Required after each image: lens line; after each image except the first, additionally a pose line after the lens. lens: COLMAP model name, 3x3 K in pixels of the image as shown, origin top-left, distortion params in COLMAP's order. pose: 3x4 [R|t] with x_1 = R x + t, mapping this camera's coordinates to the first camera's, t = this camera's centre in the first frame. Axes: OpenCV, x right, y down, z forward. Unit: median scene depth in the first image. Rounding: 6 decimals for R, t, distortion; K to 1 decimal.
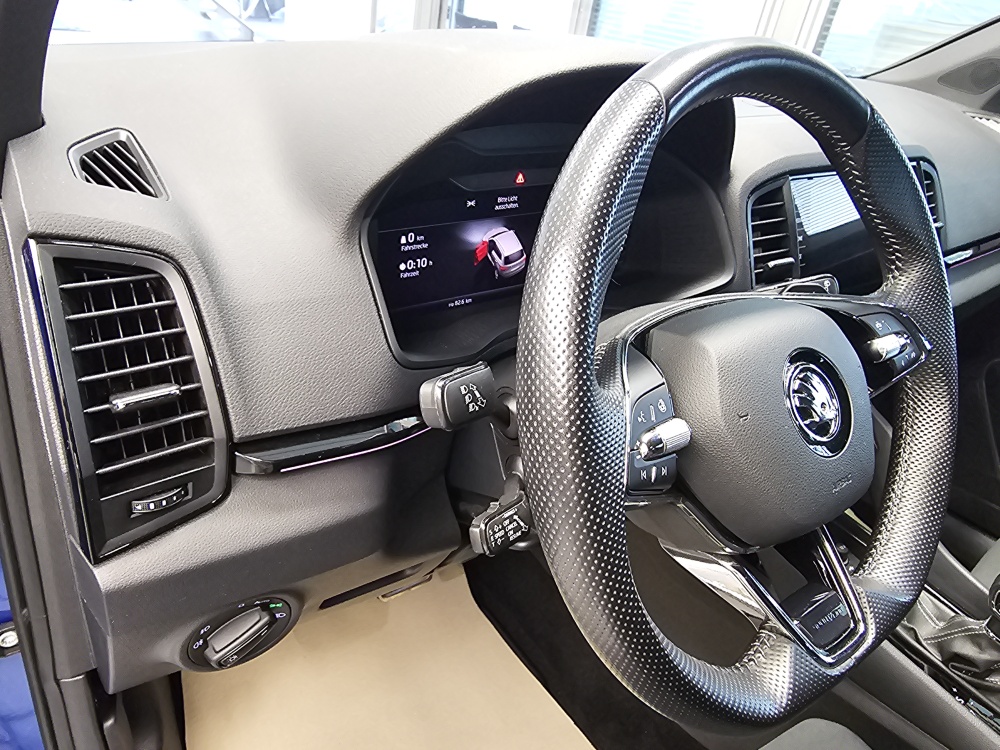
lens RADIAL K [[686.6, 0, 446.4], [0, 686.6, 366.8], [0, 0, 1]] dist [0.003246, -0.004020]
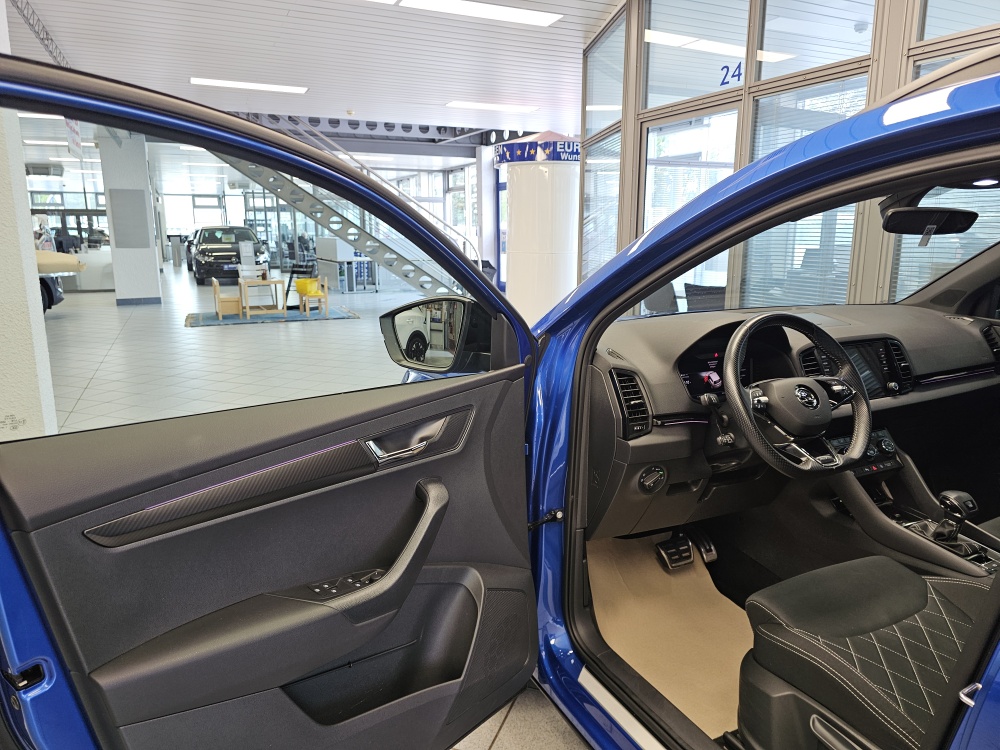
lens RADIAL K [[681.7, 0, 503.0], [0, 681.7, 360.8], [0, 0, 1]] dist [0.048645, -0.055126]
pose [[0.981656, -0.086471, -0.169921, -0.466449], [0.024382, 0.940854, -0.337933, 1.143043], [0.189093, 0.327591, 0.925704, -3.006511]]
